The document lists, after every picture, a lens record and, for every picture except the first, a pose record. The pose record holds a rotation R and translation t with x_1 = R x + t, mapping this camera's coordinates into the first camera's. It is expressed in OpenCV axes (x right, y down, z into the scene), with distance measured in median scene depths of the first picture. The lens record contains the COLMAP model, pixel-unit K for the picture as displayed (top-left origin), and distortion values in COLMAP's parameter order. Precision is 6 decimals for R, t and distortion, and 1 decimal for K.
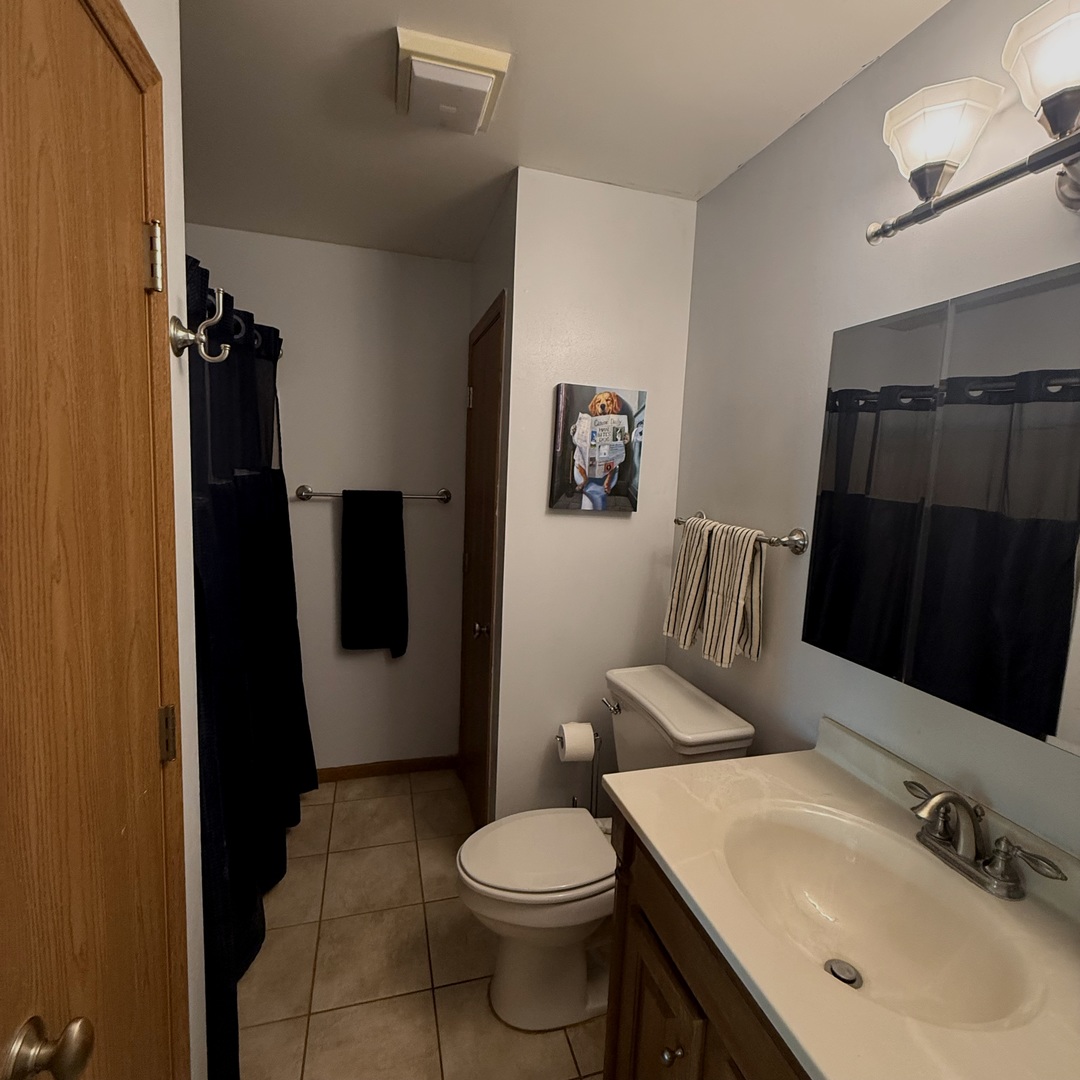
lens RADIAL K [[579.2, 0, 540.0], [0, 579.2, 540.0], [0, 0, 1]] dist [-0.001295, -0.000595]
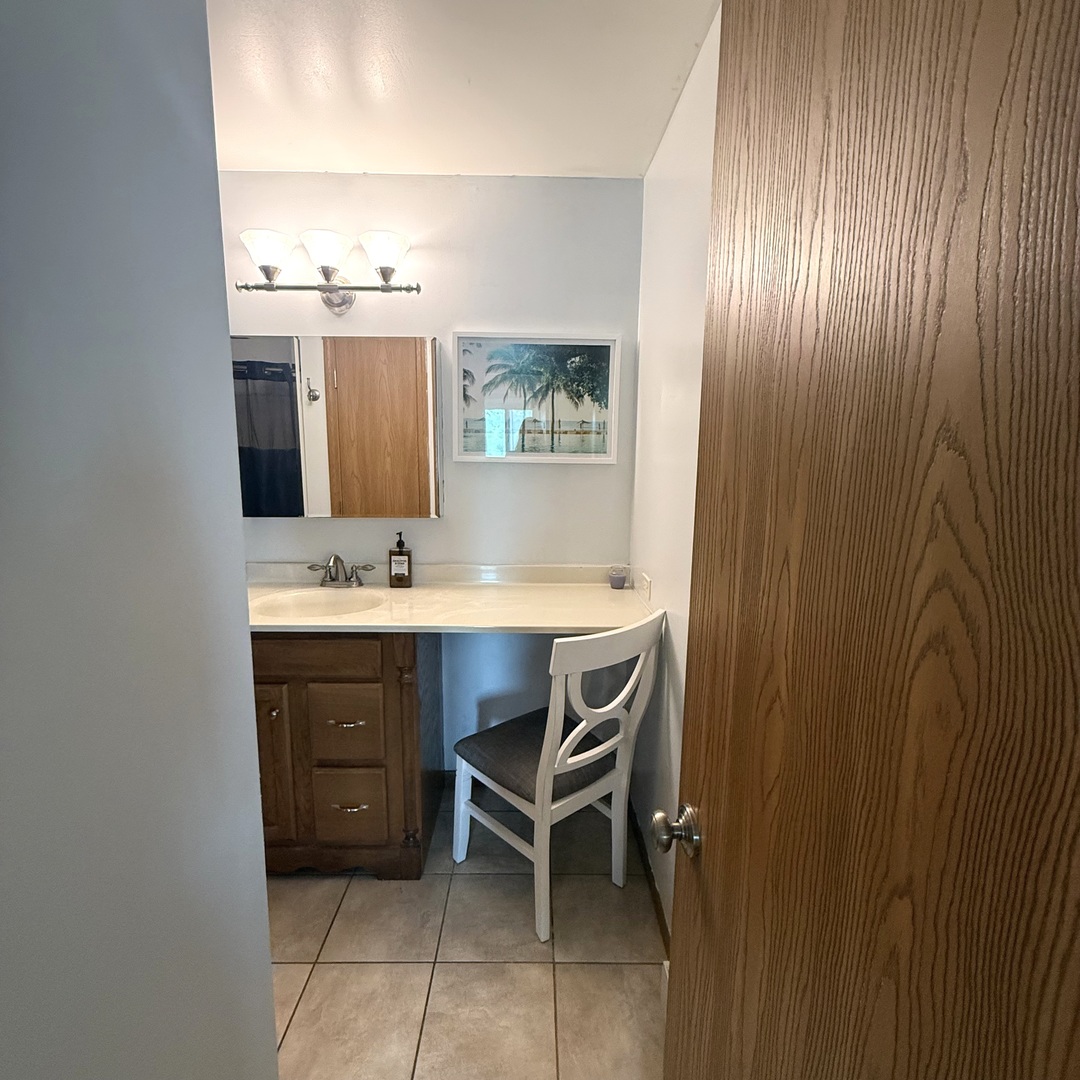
lens RADIAL K [[579.2, 0, 540.0], [0, 579.2, 540.0], [0, 0, 1]] dist [-0.001295, -0.000595]
pose [[0.254453, -0.183207, 0.949573, -1.103074], [0.119395, 0.980331, 0.157147, 0.092693], [-0.959687, 0.073388, 0.271322, -0.371787]]
